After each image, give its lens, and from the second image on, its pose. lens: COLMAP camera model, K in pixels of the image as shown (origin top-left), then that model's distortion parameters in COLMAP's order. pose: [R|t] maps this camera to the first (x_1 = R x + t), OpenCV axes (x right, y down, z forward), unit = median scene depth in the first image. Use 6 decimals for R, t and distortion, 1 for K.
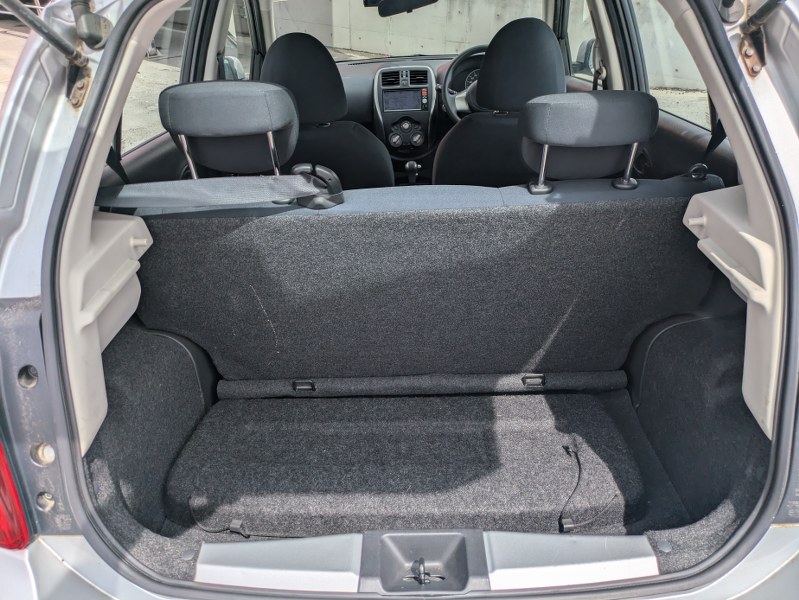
lens RADIAL K [[596.2, 0, 409.8], [0, 596.2, 324.0], [0, 0, 1]] dist [0.020574, -0.013035]
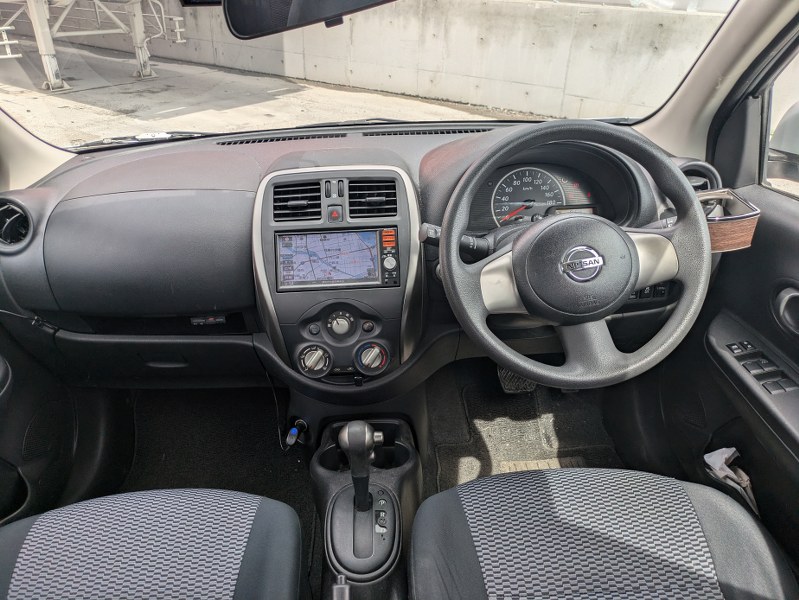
lens RADIAL K [[596.2, 0, 400.8], [0, 596.2, 303.0], [0, 0, 1]] dist [0.020574, -0.013035]
pose [[0.999419, -0.017236, 0.029418, 0.020285], [0.019004, 0.997962, -0.060920, -0.323385], [-0.028308, 0.061443, 0.997709, 0.633189]]
